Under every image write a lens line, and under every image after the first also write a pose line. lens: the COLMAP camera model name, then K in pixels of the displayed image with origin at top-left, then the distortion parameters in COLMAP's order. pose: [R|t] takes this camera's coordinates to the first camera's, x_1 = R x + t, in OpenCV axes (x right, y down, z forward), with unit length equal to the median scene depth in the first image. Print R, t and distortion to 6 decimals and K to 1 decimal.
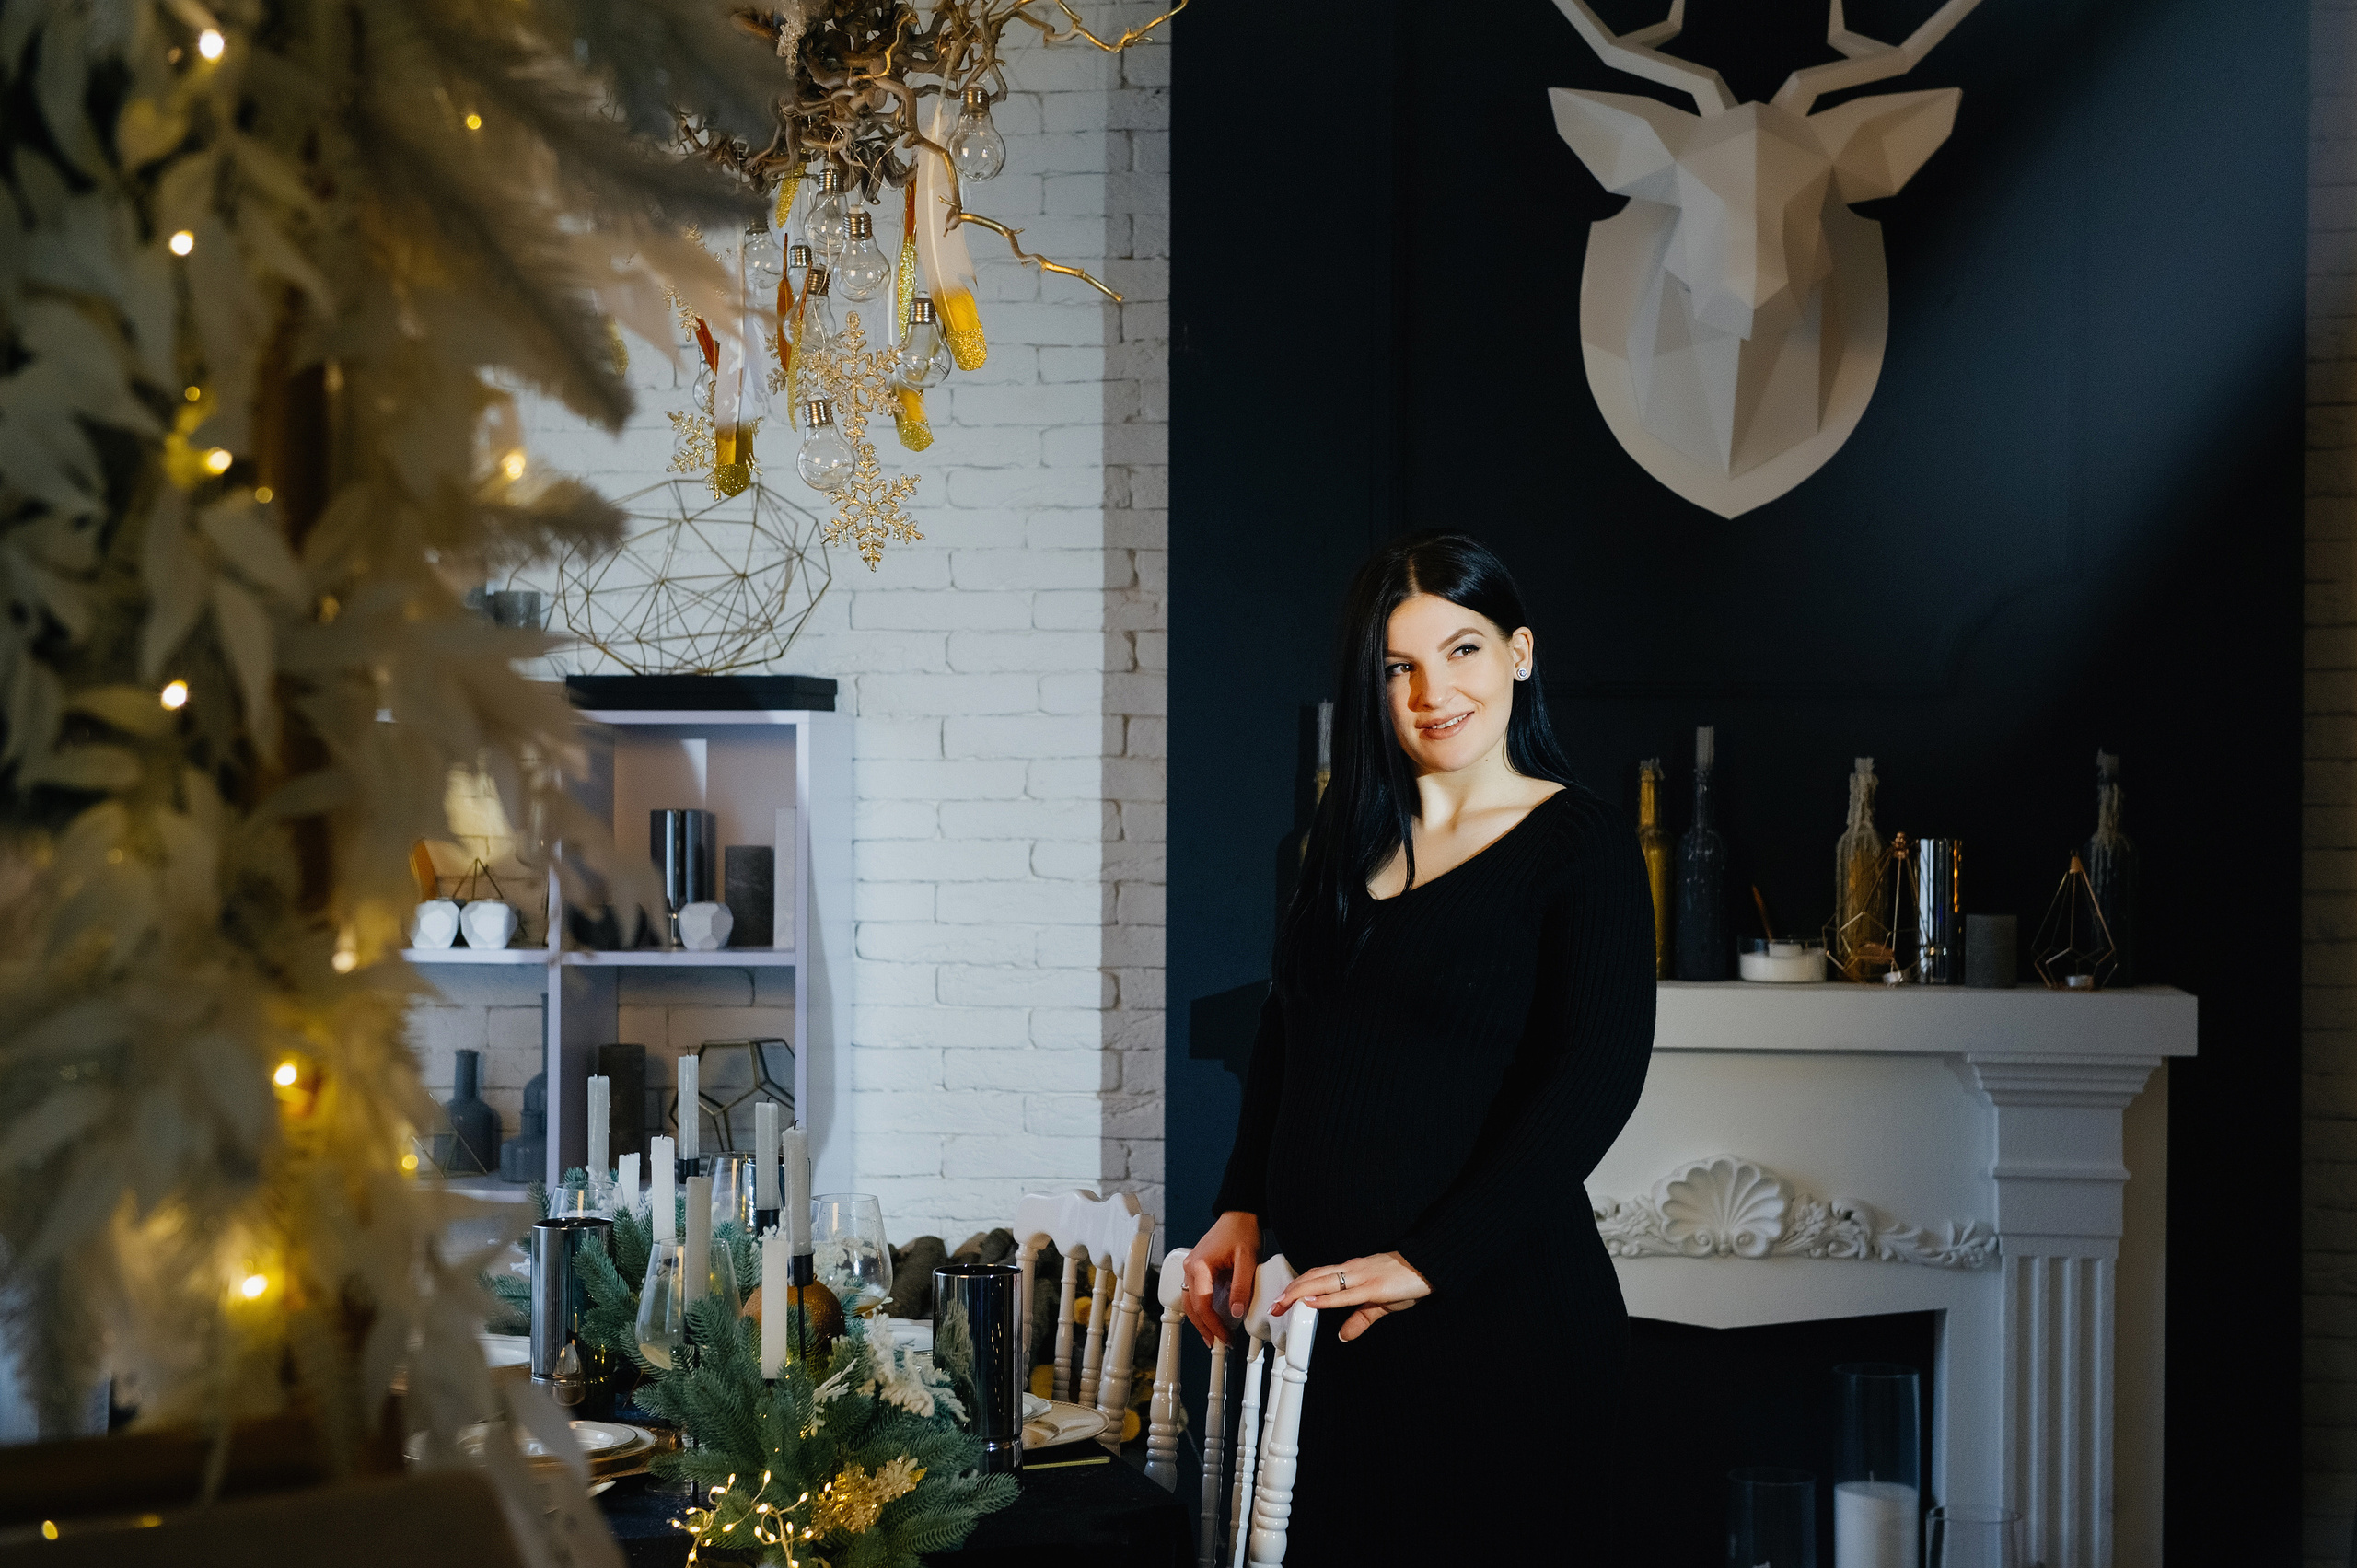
lens RADIAL K [[3629.0, 0, 1169.6], [0, 3629.0, 791.1], [0, 0, 1]] dist [0.068735, 0.000000]
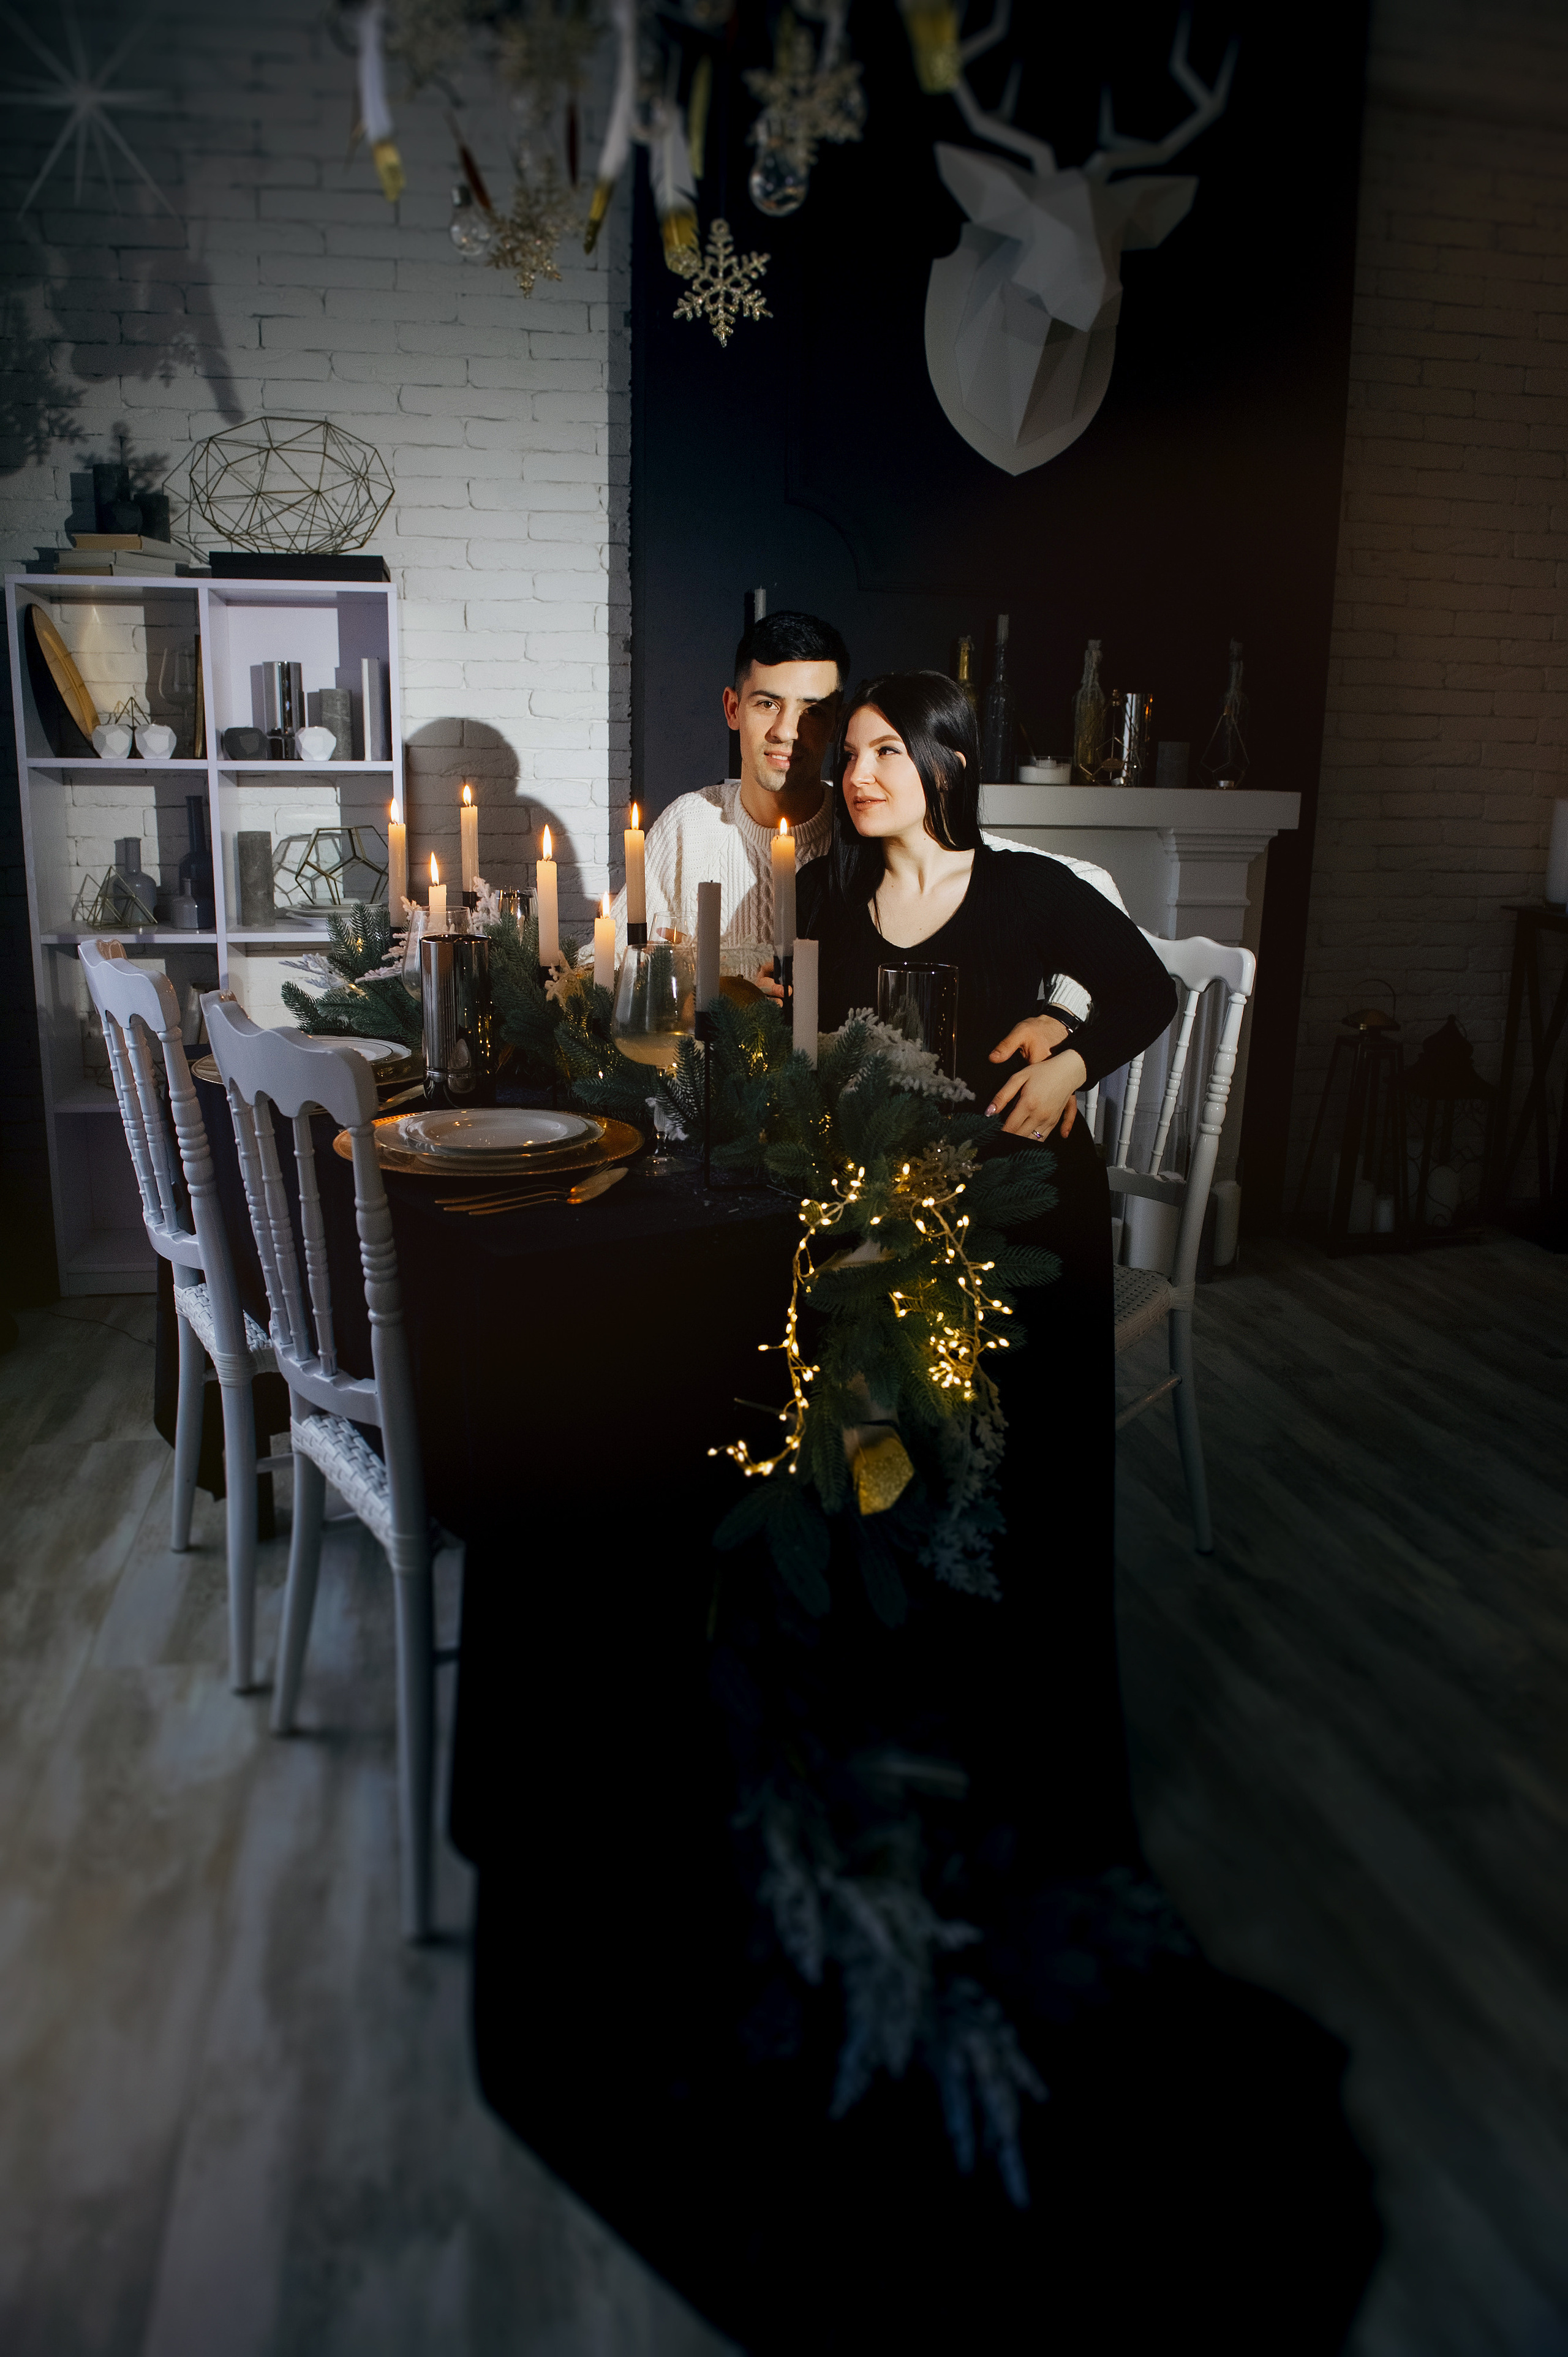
lens RADIAL K [[1655.3, 0, 797.0], [0, 1655.3, 1161.9], [0, 0, 1]] dist [-0.043021, -0.017451]
pose [[0.953760, -0.059621, 0.294598, -0.155222], [-0.011898, 0.971872, 0.235208, 0.044524], [-0.300335, -0.227837, 0.926223, 0.330649]]
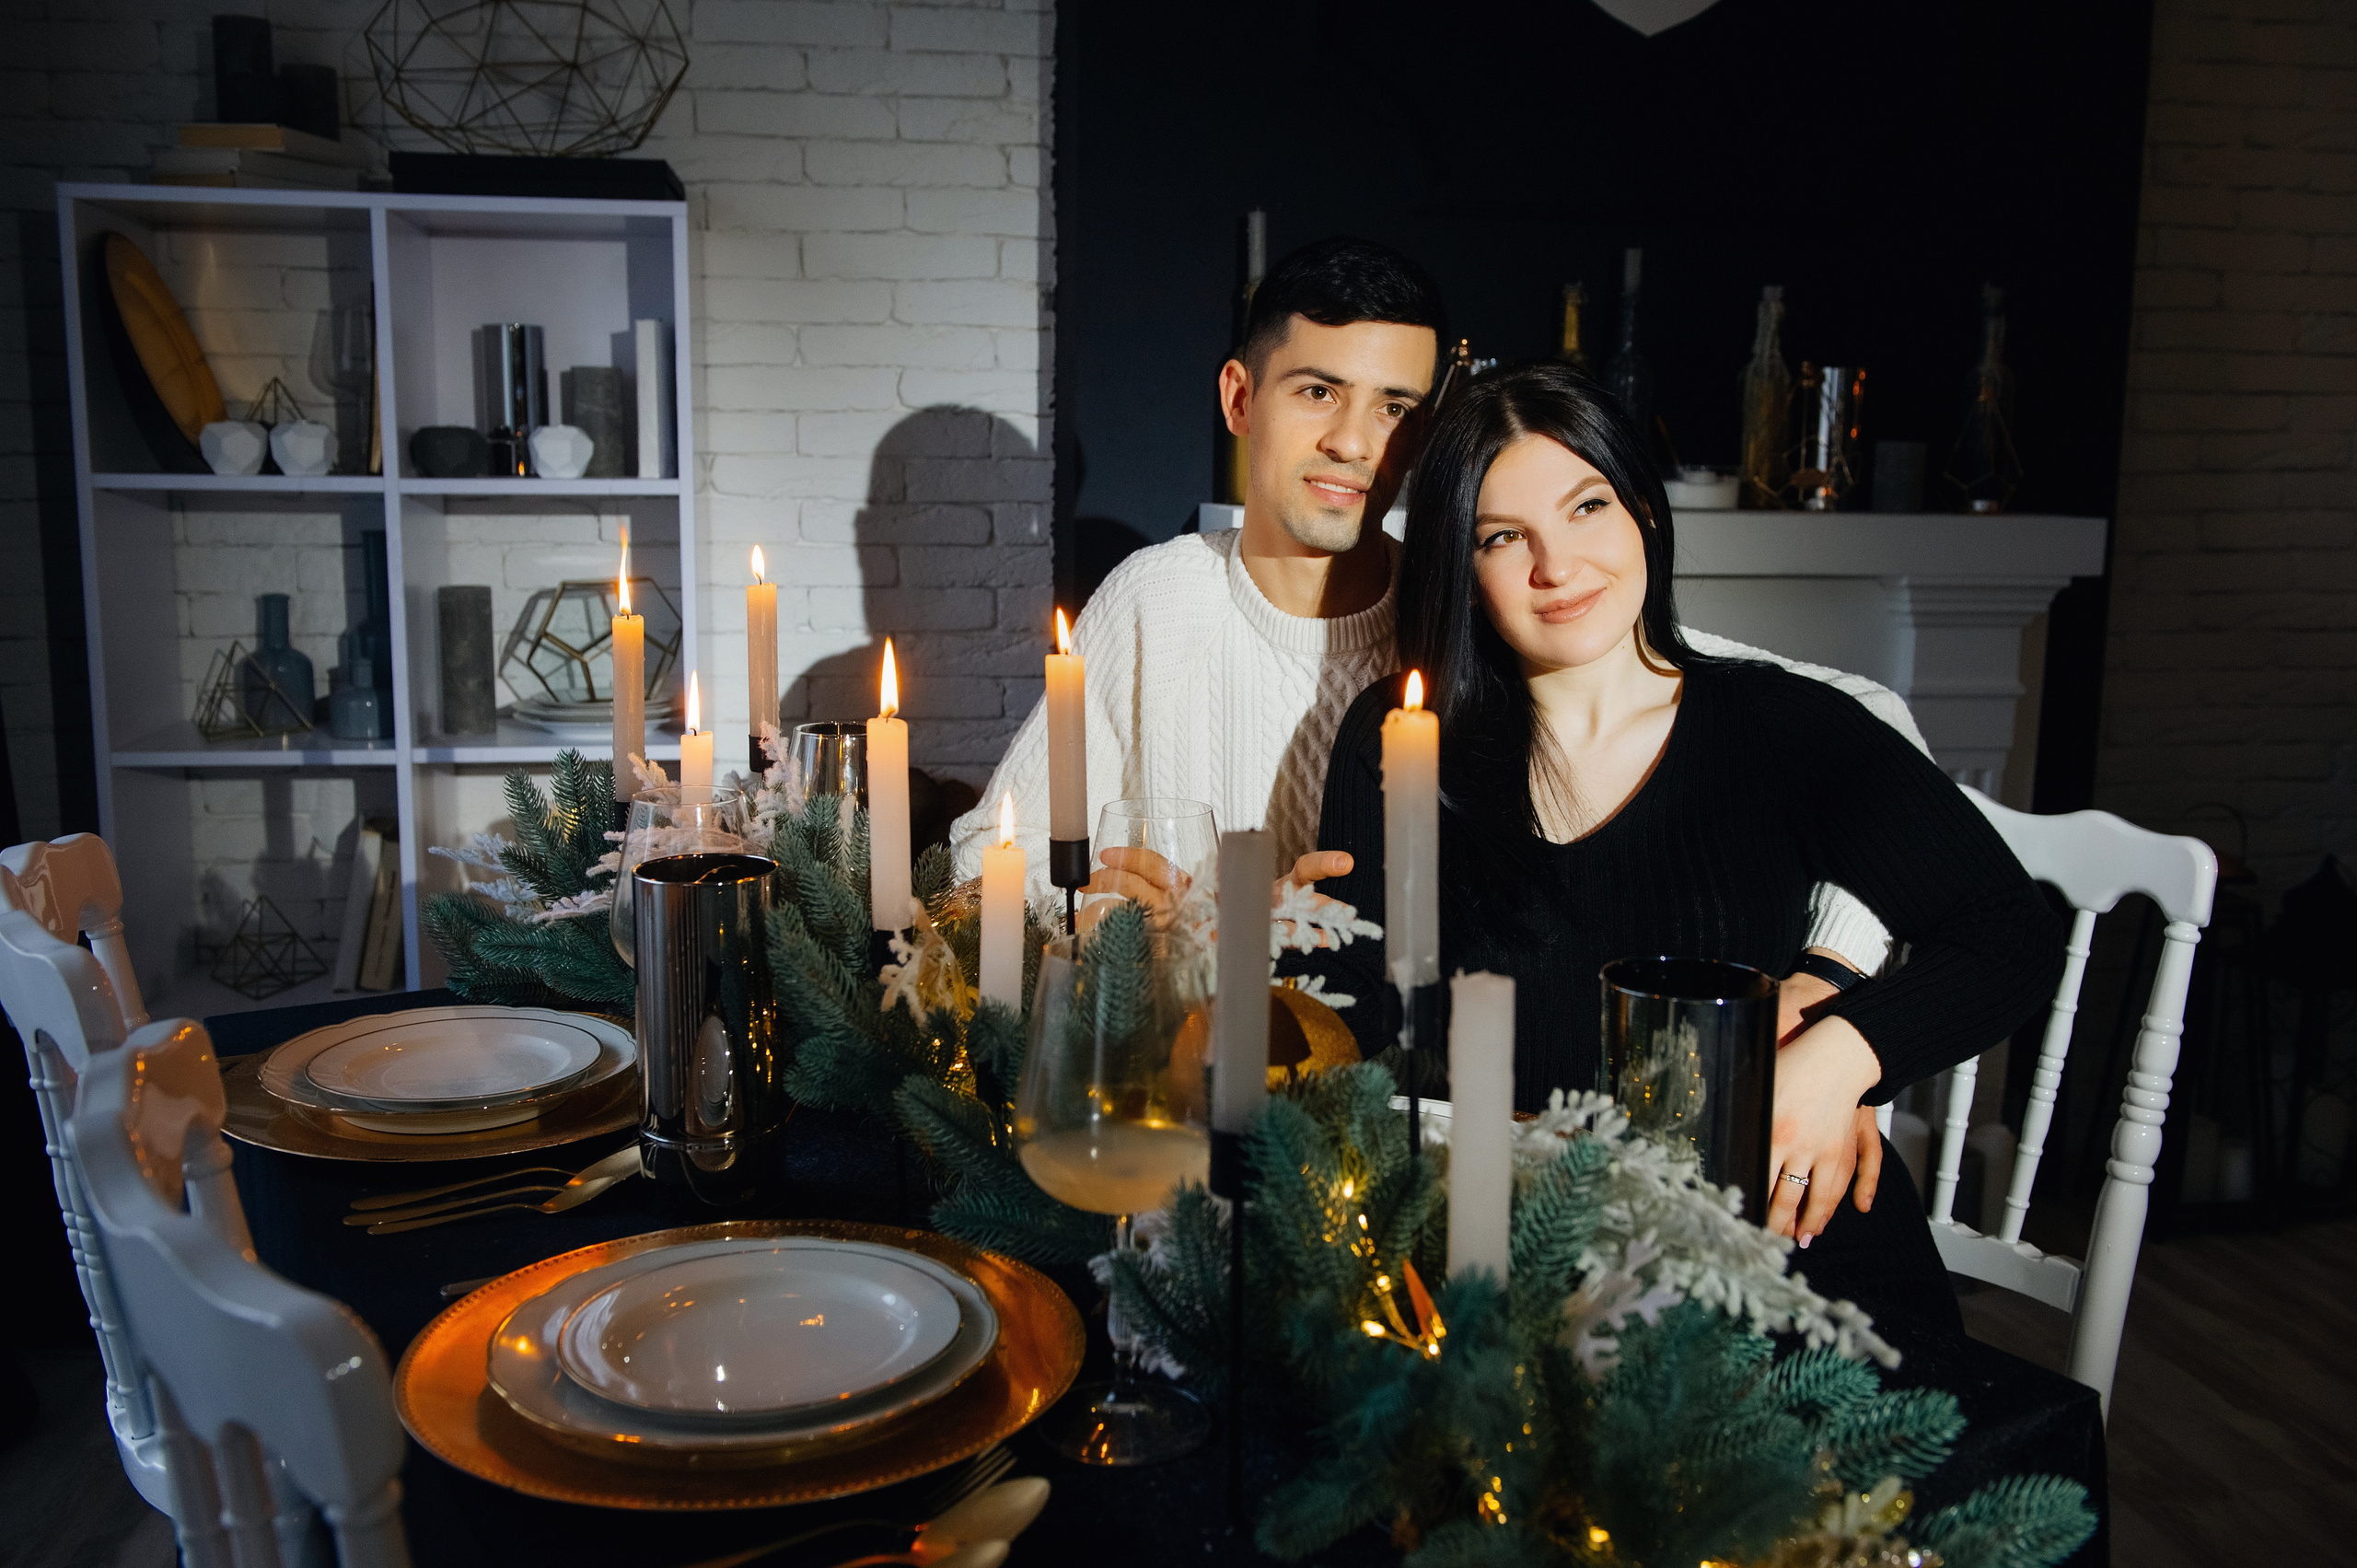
lens RADIAL K [[2145.1, 0, 1218.9], [0, 2145.1, 806.4], [0, 0, 1]] dist [-0.011328, 0.000000]
pose [[0.959689, -0.039033, 0.278341, -0.129034], [-0.007093, 0.986631, 0.162817, 0.037910], [-0.280976, -0.158228, 0.946582, 0.458946]]
